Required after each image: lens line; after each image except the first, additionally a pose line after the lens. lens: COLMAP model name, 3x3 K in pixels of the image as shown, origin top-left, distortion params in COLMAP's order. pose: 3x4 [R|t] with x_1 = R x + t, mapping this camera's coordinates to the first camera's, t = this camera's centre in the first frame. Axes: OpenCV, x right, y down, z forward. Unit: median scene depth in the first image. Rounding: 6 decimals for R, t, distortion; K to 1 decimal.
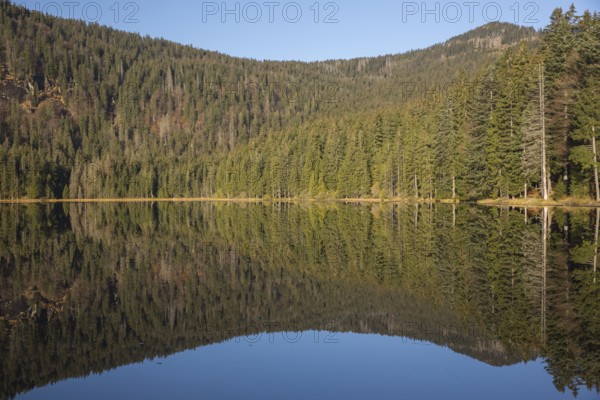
lens RADIAL K [[660.9, 0, 300.0], [0, 660.9, 200.0], [0, 0, 1]] dist [0.010187, 0.150256]
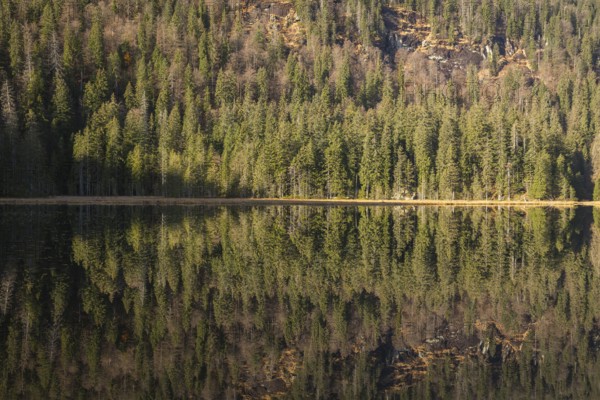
lens RADIAL K [[611.0, 0, 300.0], [0, 611.0, 200.0], [0, 0, 1]] dist [-0.010193, 0.121481]
pose [[0.814633, 0.020450, -0.579616, -0.172731], [-0.020550, 0.999768, 0.006391, -0.000500], [0.579613, 0.006705, 0.814864, 0.309896]]
